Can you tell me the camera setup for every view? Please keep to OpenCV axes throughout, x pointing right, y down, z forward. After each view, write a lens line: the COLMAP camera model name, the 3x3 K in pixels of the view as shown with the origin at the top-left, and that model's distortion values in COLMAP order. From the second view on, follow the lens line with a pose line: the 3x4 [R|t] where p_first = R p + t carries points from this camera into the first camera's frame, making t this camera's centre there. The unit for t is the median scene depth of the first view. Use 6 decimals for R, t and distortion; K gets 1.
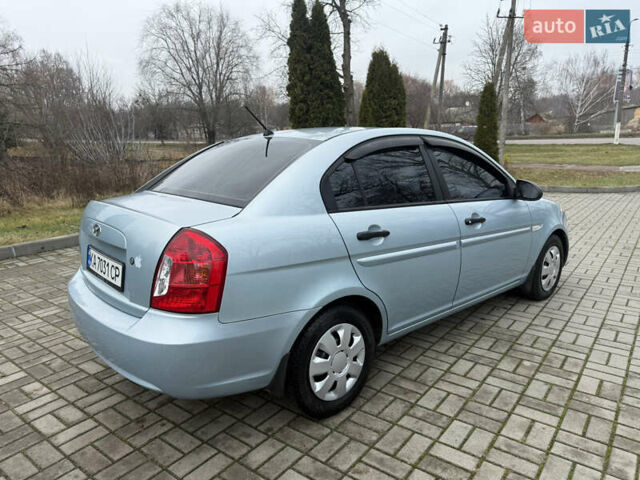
lens RADIAL K [[460.4, 0, 324.1], [0, 460.4, 236.7], [0, 0, 1]] dist [0.021362, -0.023267]
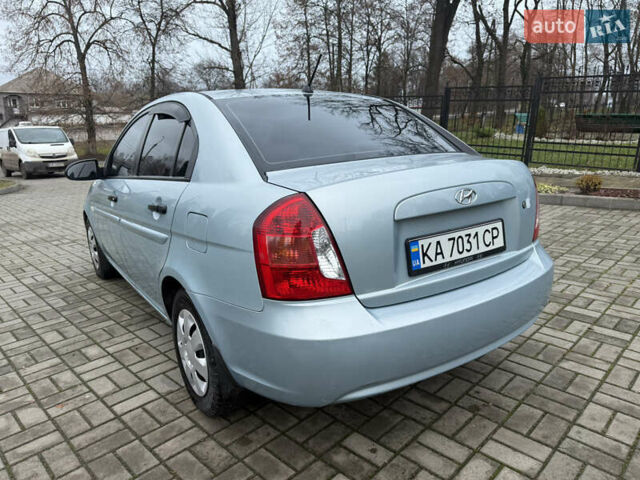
lens RADIAL K [[460.4, 0, 321.1], [0, 460.4, 229.3], [0, 0, 1]] dist [0.021362, -0.023267]
pose [[0.130635, -0.204678, 0.970073, -0.983205], [0.240308, 0.955817, 0.169309, -0.115034], [-0.961866, 0.210999, 0.174049, 0.858448]]
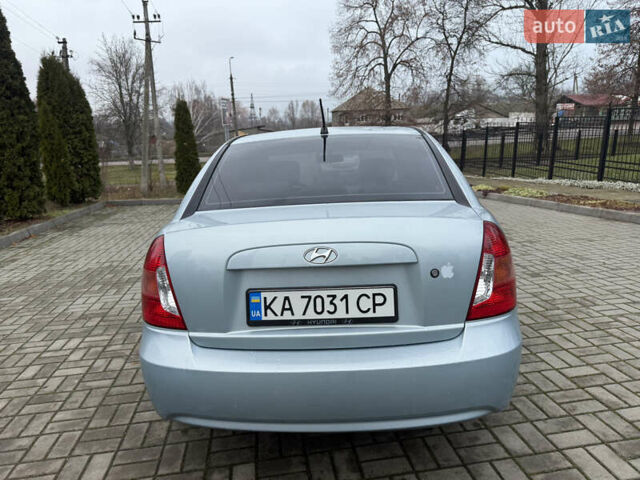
lens RADIAL K [[460.4, 0, 325.6], [0, 460.4, 223.3], [0, 0, 1]] dist [0.021362, -0.023267]
pose [[0.693785, -0.134886, 0.707438, -0.762987], [0.186036, 0.982531, 0.004891, -0.050254], [-0.695739, 0.128216, 0.706758, 0.374548]]
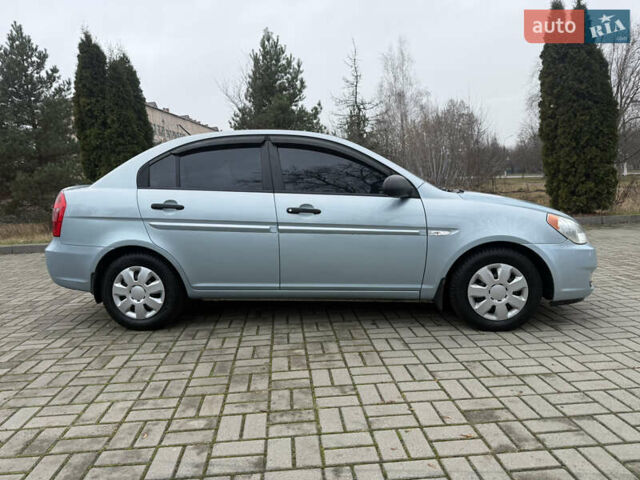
lens RADIAL K [[460.4, 0, 324.7], [0, 460.4, 235.3], [0, 0, 1]] dist [0.021362, -0.023267]
pose [[0.674774, 0.072609, -0.734444, 1.185878], [-0.130025, 0.991278, -0.021460, 0.040264], [0.726480, 0.109977, 0.678330, 0.340599]]
